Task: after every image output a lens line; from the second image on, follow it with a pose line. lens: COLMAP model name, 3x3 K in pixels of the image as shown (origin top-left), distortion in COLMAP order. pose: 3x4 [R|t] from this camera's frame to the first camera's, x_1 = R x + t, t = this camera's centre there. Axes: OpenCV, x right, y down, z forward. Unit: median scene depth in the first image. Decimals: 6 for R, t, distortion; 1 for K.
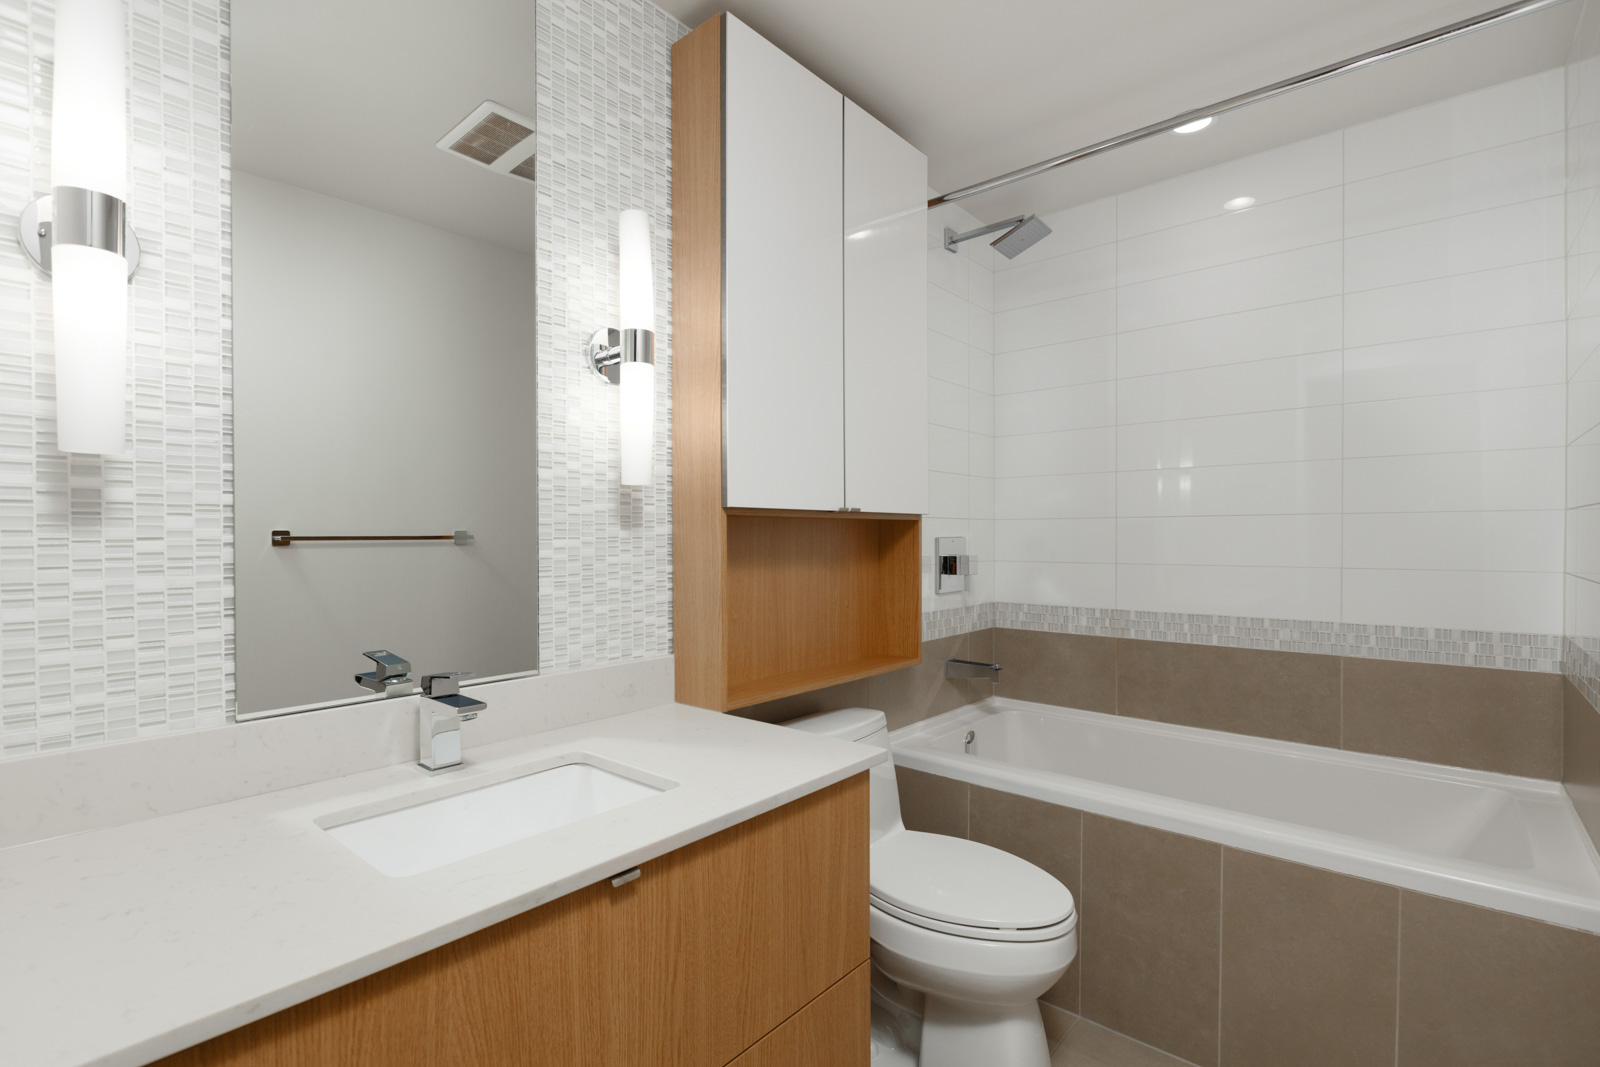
lens RADIAL K [[746.8, 0, 799.3], [0, 746.8, 537.3], [0, 0, 1]] dist [-0.002518, -0.000158]
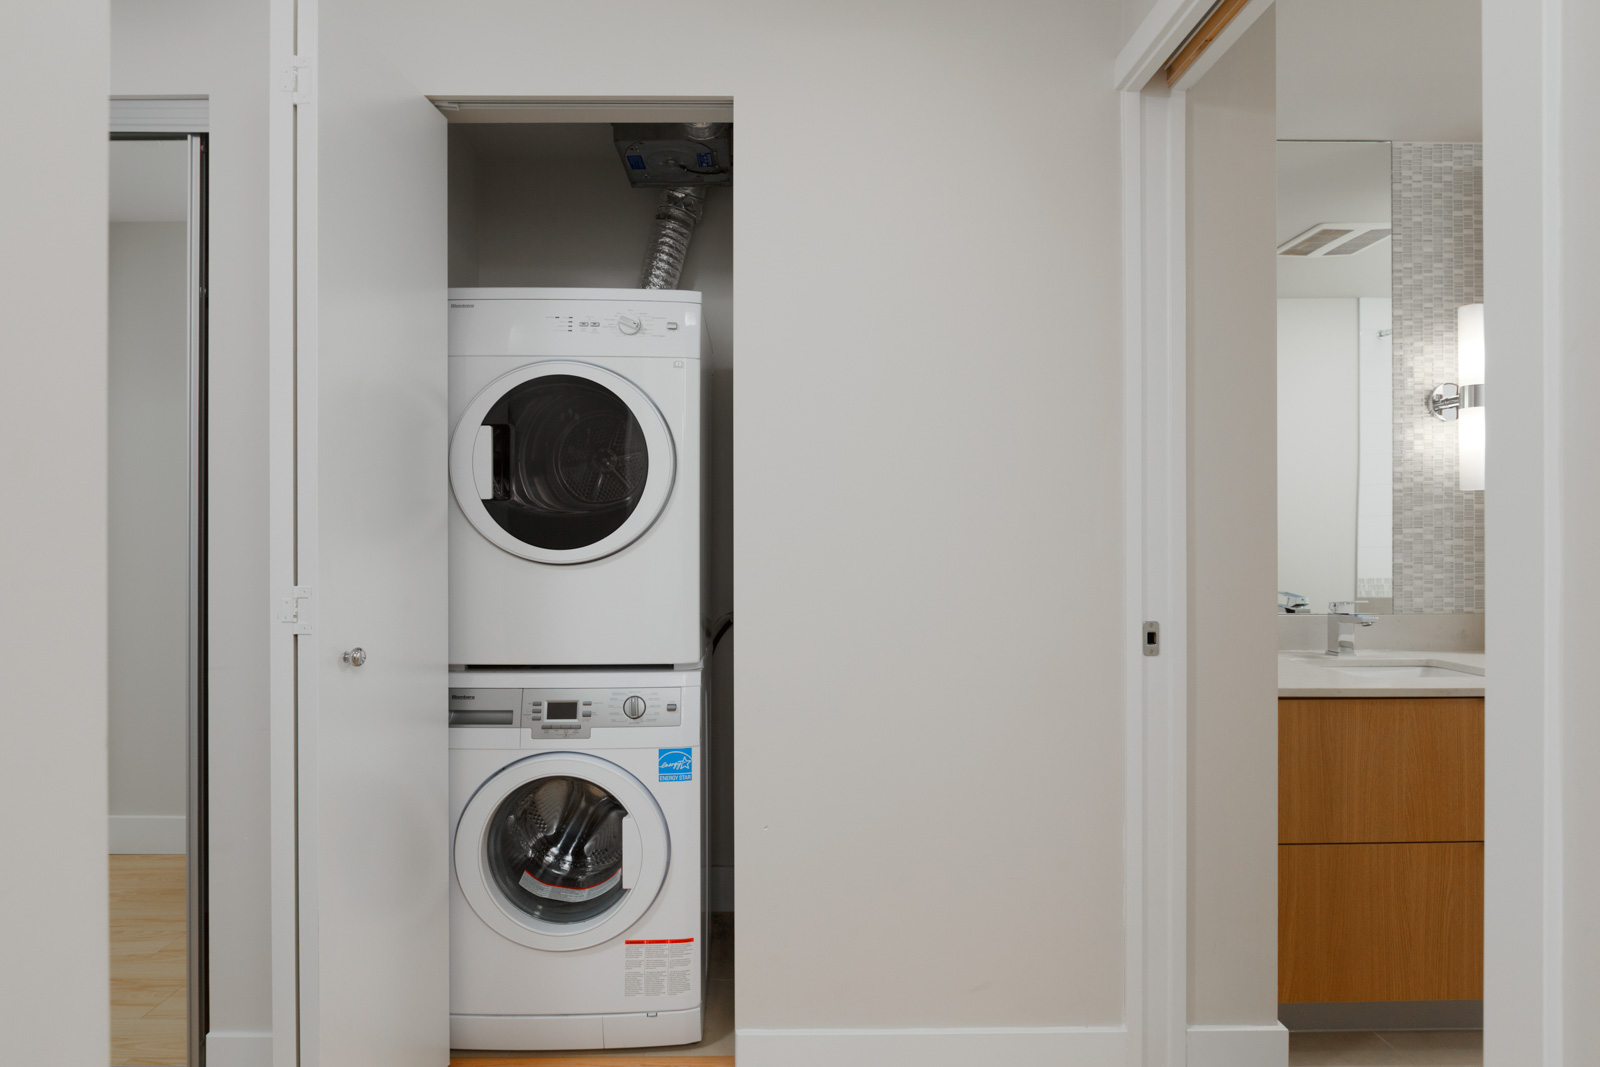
lens RADIAL K [[789.4, 0, 793.8], [0, 789.4, 541.7], [0, 0, 1]] dist [-0.001899, -0.000130]
pose [[0.667267, -0.001569, -0.744817, 0.041796], [0.000591, 0.999999, -0.001577, 0.031039], [0.744818, 0.000612, 0.667267, -0.989223]]
